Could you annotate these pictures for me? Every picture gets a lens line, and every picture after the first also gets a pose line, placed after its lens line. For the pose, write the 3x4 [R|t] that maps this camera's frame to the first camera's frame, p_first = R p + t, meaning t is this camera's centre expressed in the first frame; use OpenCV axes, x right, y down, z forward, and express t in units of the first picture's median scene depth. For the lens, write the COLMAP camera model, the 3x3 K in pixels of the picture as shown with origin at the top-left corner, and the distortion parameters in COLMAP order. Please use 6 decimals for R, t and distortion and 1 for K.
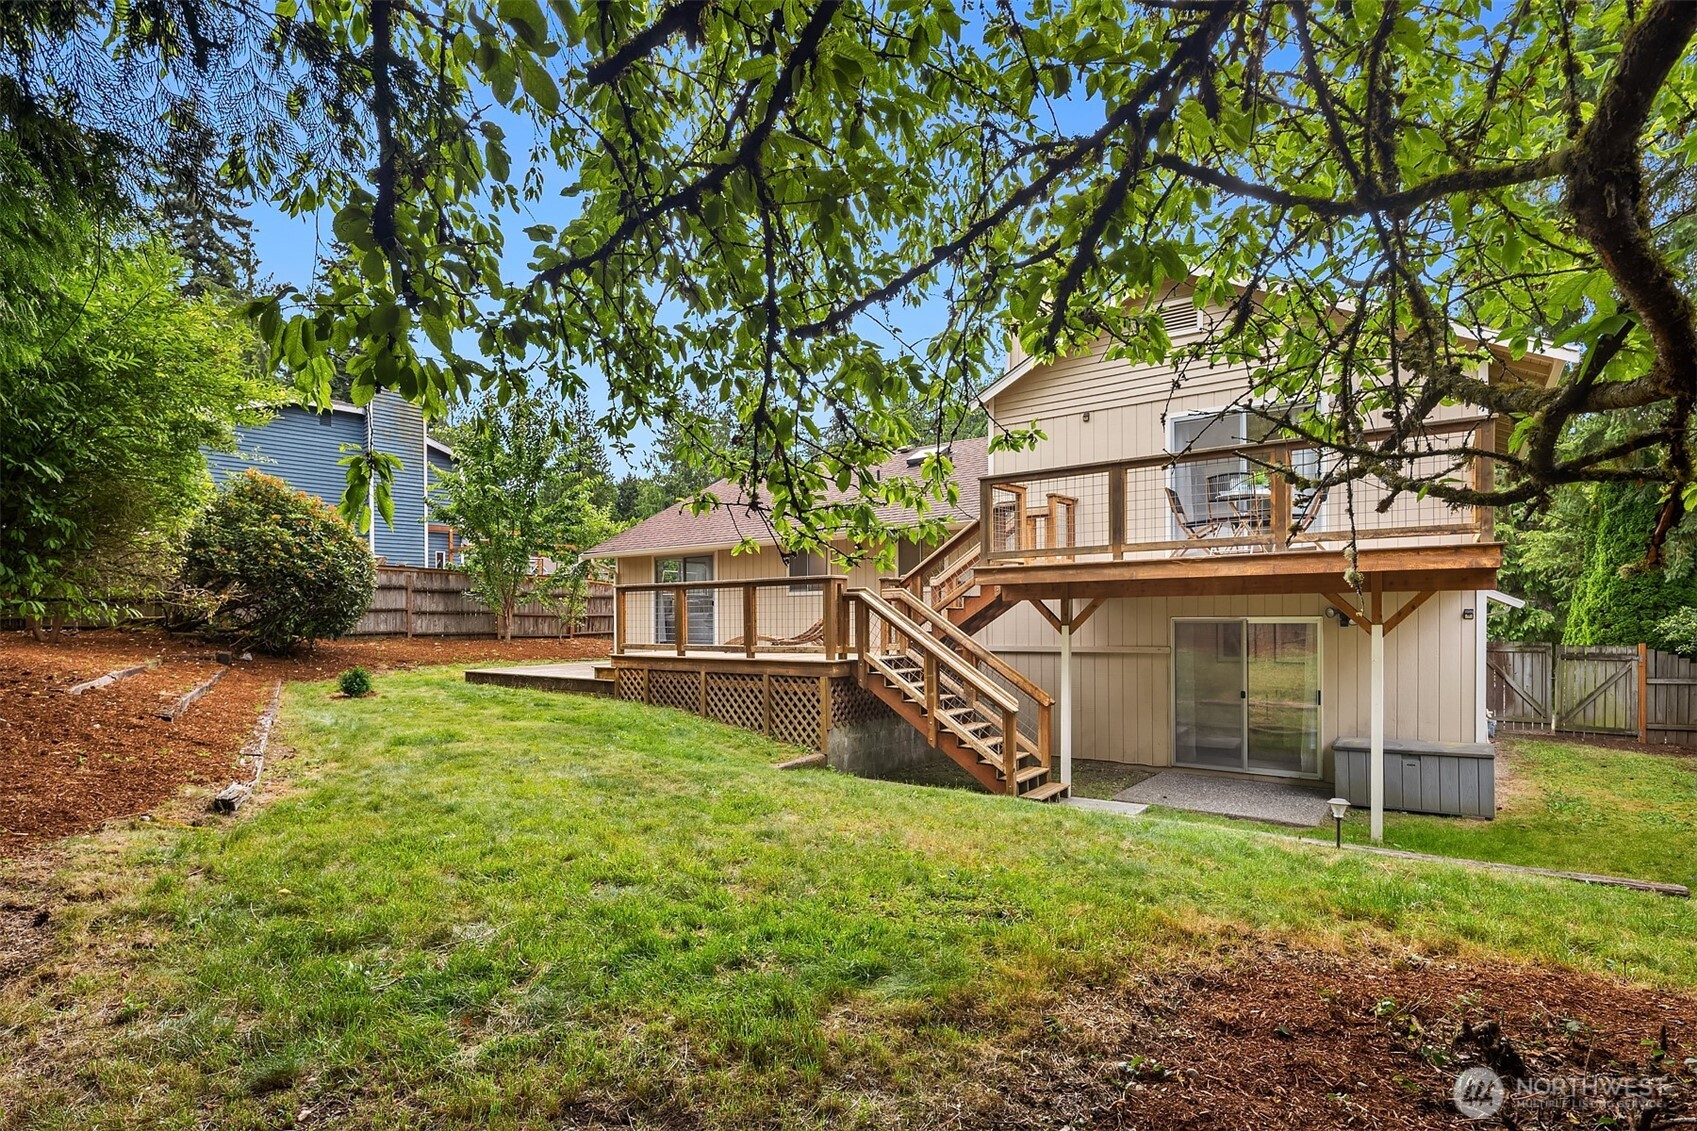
lens RADIAL K [[834.7, 0, 850.5], [0, 834.7, 637.7], [0, 0, 1]] dist [0.002191, -0.003072]
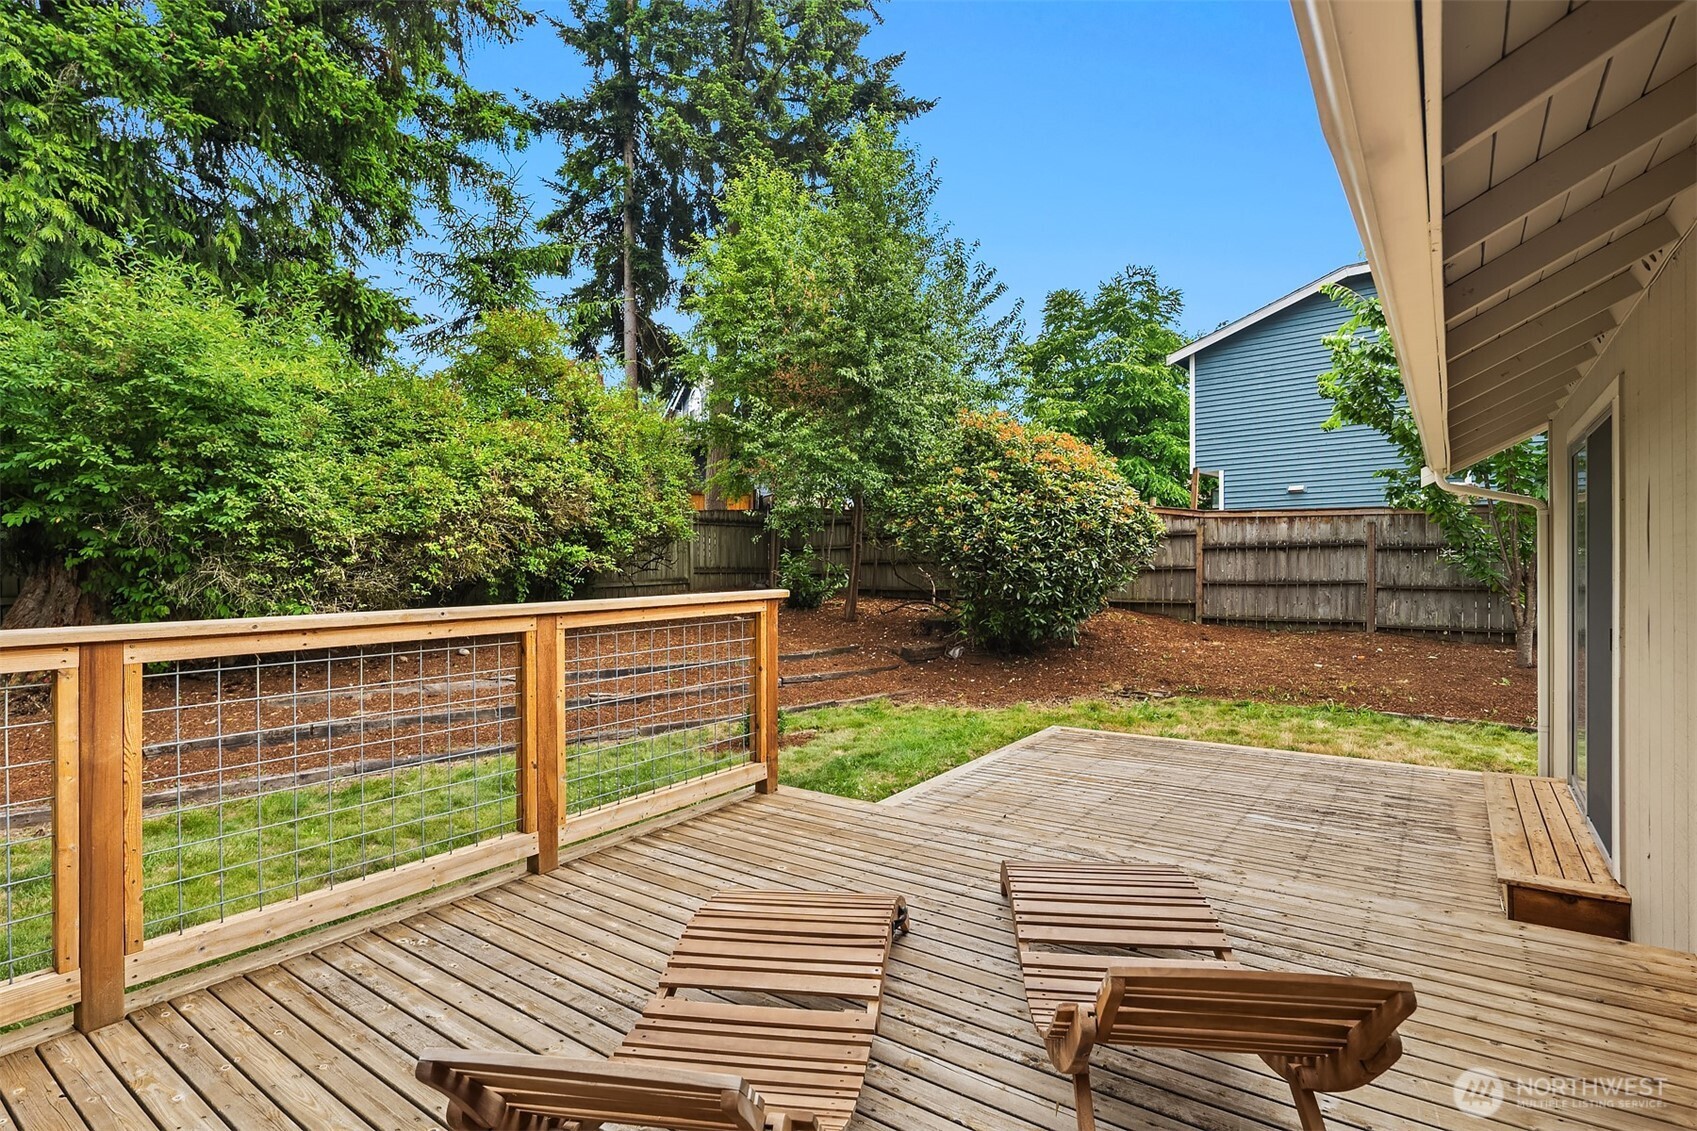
lens RADIAL K [[834.7, 0, 838.5], [0, 834.7, 549.9], [0, 0, 1]] dist [0.002191, -0.003072]
pose [[-0.008592, -0.002312, -0.999960, 0.078463], [-0.011806, 0.999928, -0.002210, -0.092035], [0.999893, 0.011787, -0.008619, 1.168381]]
